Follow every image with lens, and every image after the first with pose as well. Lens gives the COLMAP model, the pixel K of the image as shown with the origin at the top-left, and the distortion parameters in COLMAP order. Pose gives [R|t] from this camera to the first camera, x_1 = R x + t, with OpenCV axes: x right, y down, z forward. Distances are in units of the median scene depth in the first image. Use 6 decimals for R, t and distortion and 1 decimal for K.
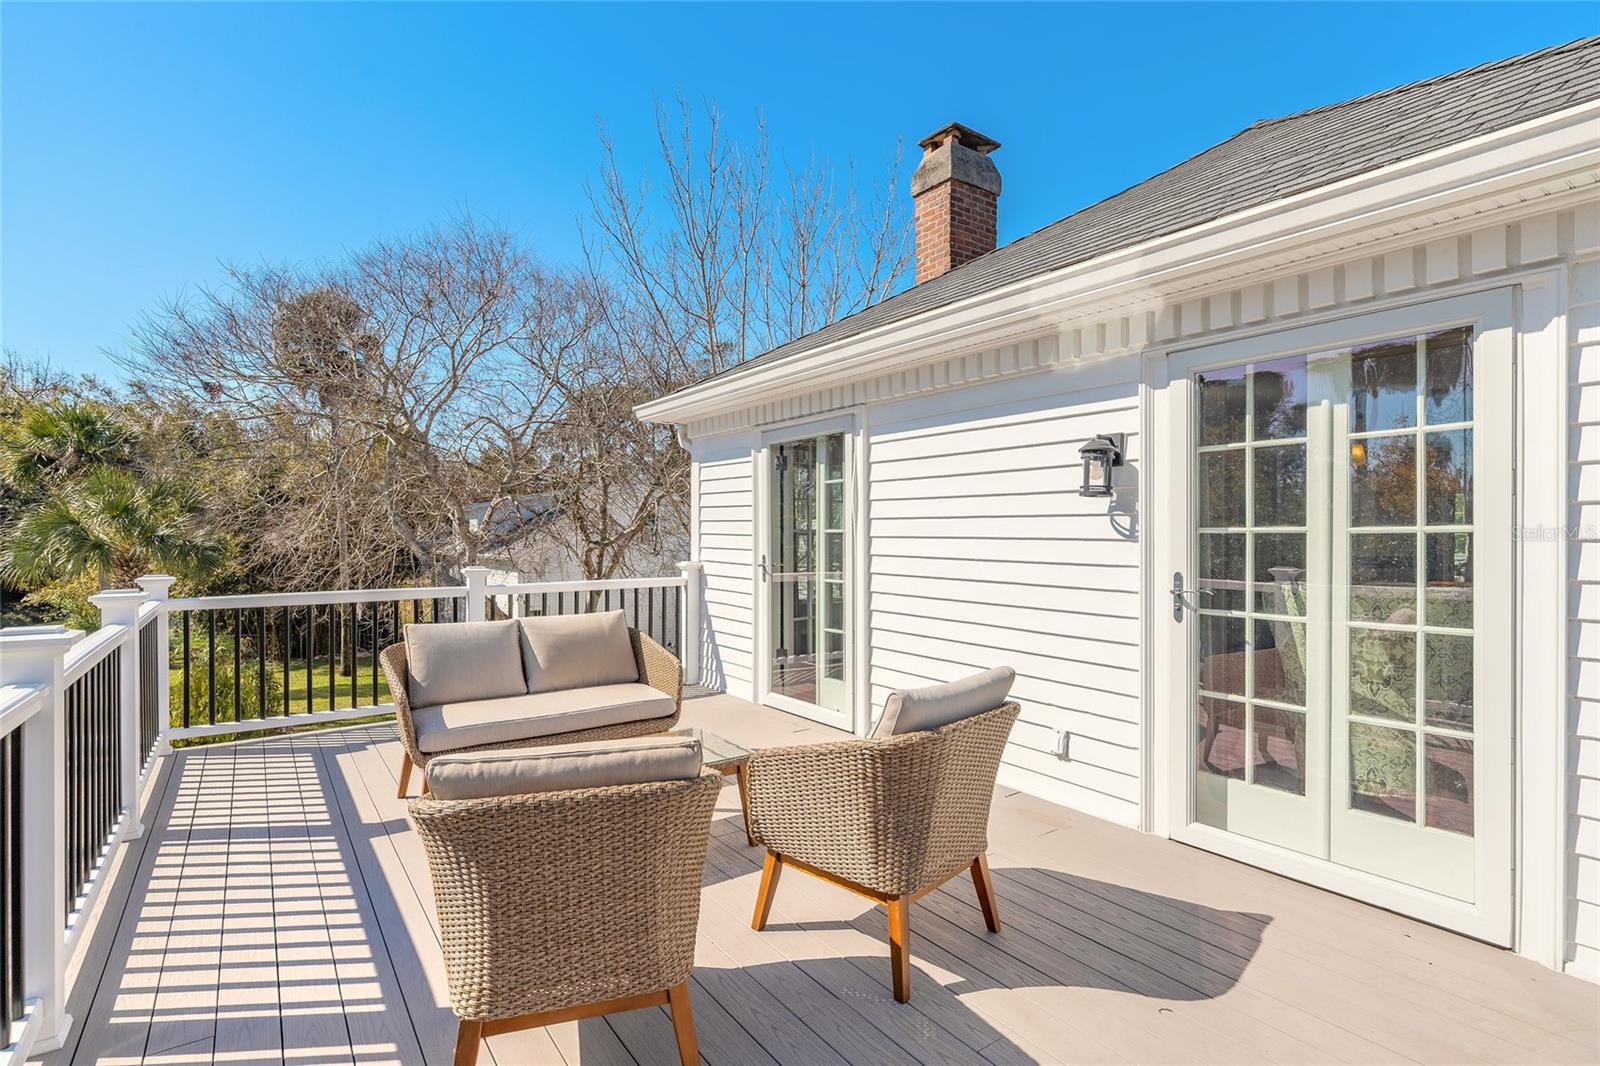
lens RADIAL K [[776.4, 0, 799.4], [0, 776.4, 513.8], [0, 0, 1]] dist [-0.042291, 0.000556]
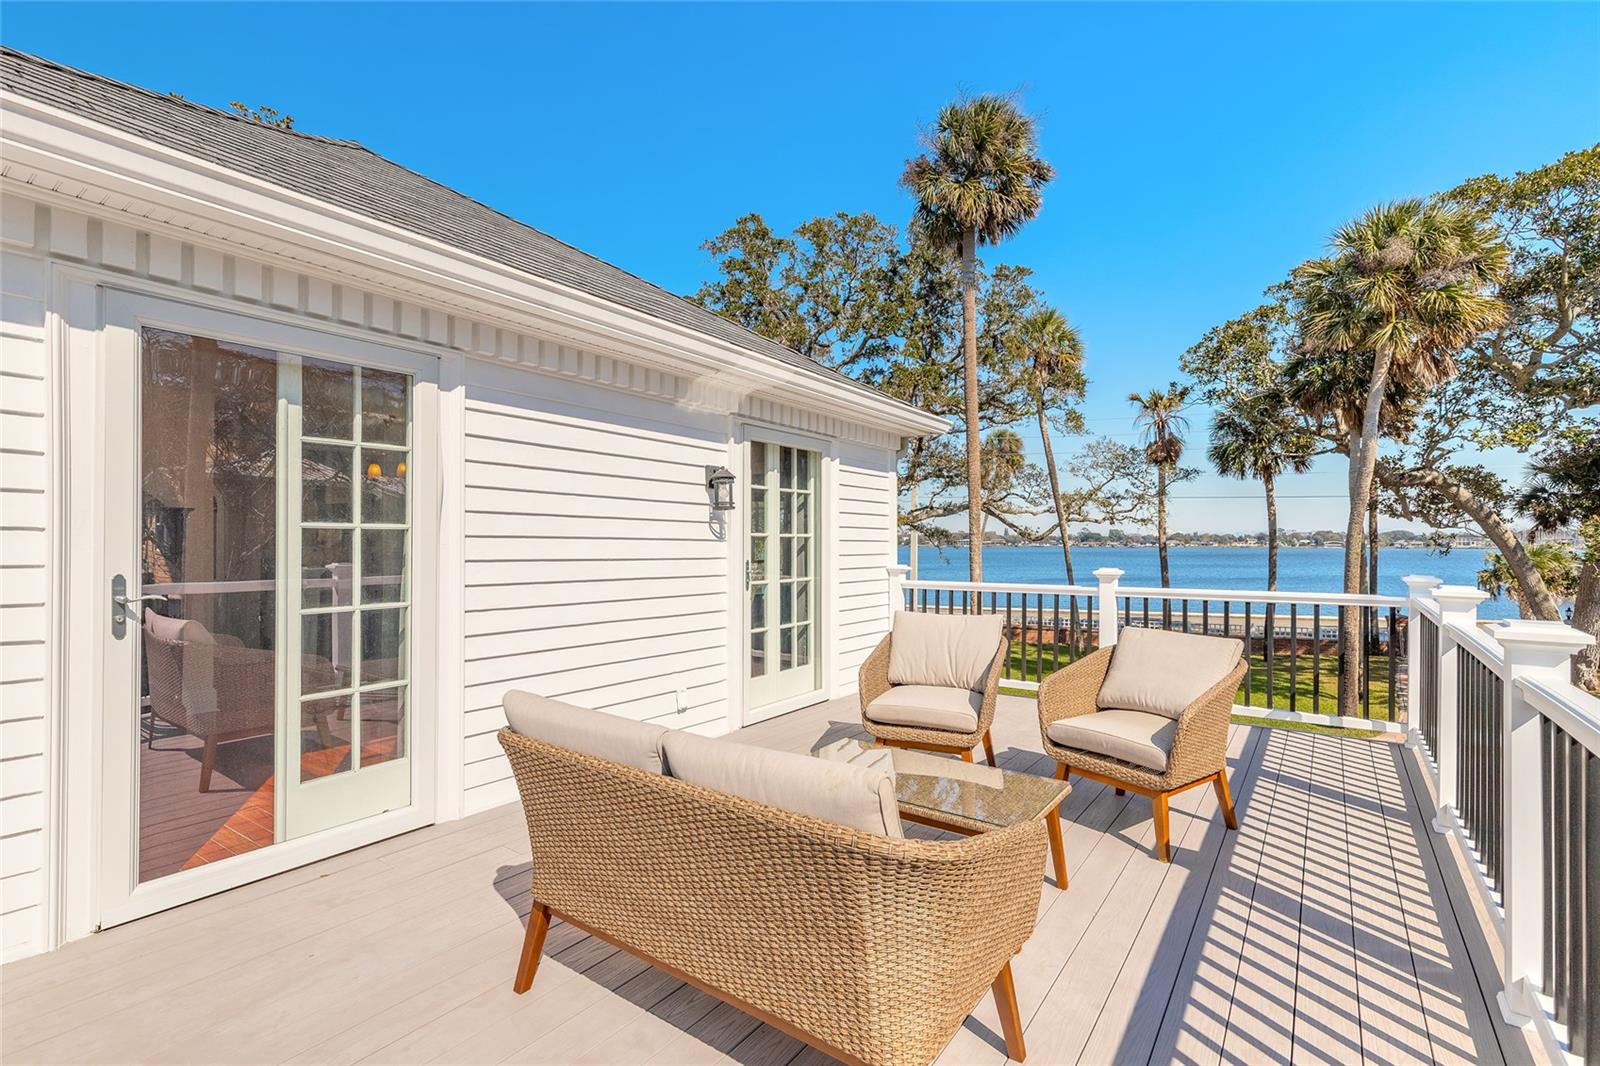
lens RADIAL K [[719.6, 0, 794.8], [0, 719.6, 541.2], [0, 0, 1]] dist [0.002707, -0.000035]
pose [[-0.303479, -0.011641, 0.952767, -0.884347], [-0.042277, 0.999105, -0.001259, 0.030562], [-0.951900, -0.040662, -0.303700, 1.229078]]
